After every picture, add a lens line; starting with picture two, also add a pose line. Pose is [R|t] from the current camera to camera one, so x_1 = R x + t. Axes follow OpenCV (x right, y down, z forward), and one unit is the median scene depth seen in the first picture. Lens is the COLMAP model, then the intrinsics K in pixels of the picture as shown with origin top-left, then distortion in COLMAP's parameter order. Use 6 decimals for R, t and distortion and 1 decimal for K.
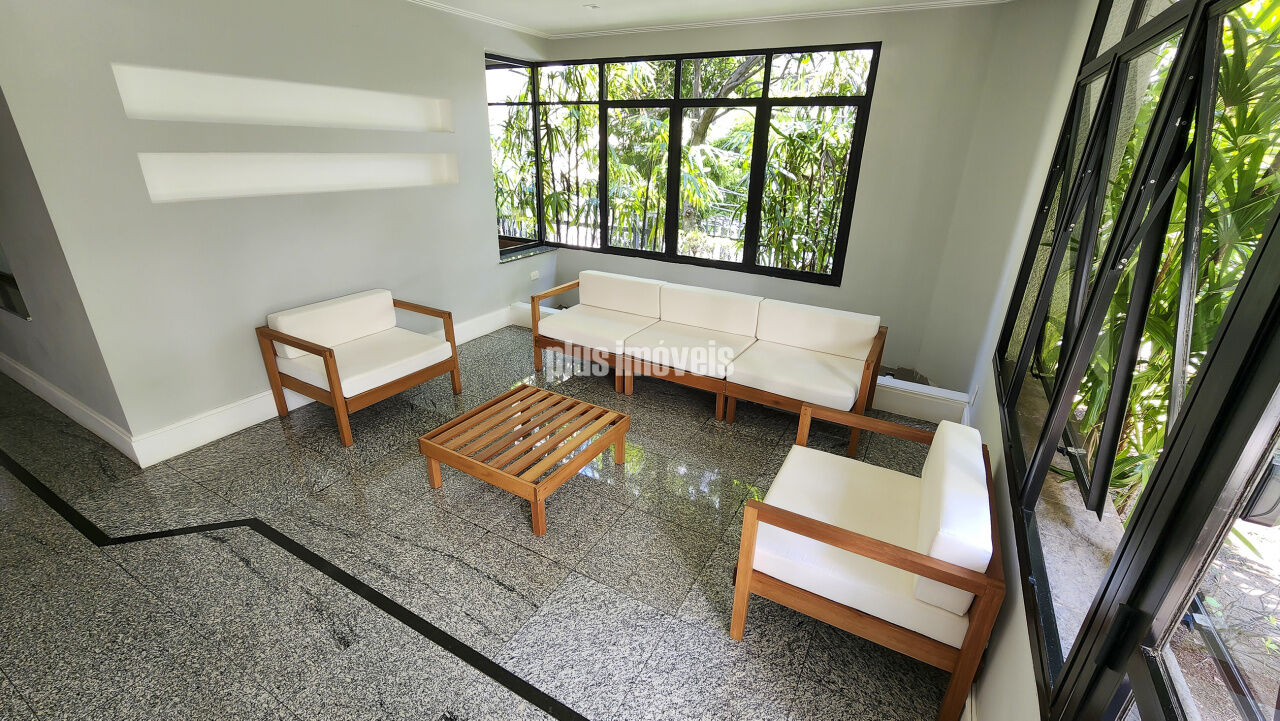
lens RADIAL K [[528.0, 0, 638.8], [0, 528.0, 354.1], [0, 0, 1]] dist [-0.000583, 0.000469]
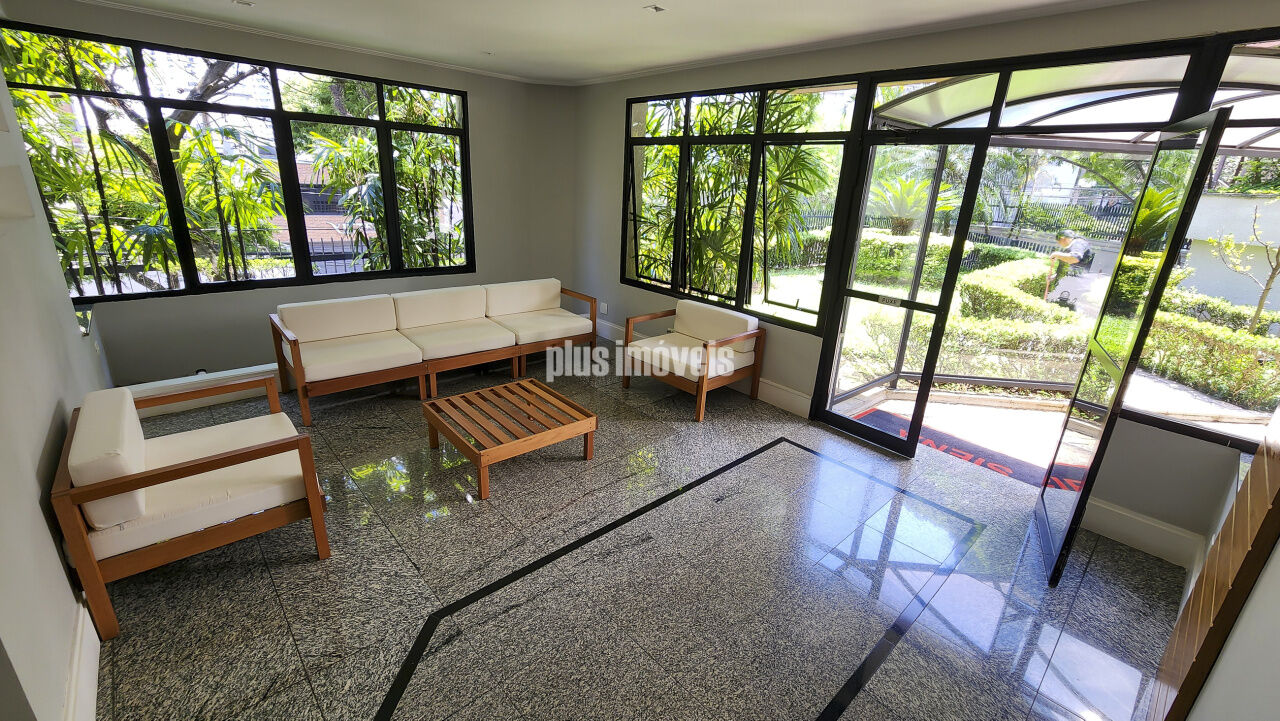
lens RADIAL K [[528.0, 0, 638.8], [0, 528.0, 354.1], [0, 0, 1]] dist [-0.000583, 0.000469]
pose [[0.320884, -0.309749, 0.895036, -1.269699], [0.311217, 0.927018, 0.209241, -0.151594], [-0.894526, 0.211408, 0.393865, 0.287363]]
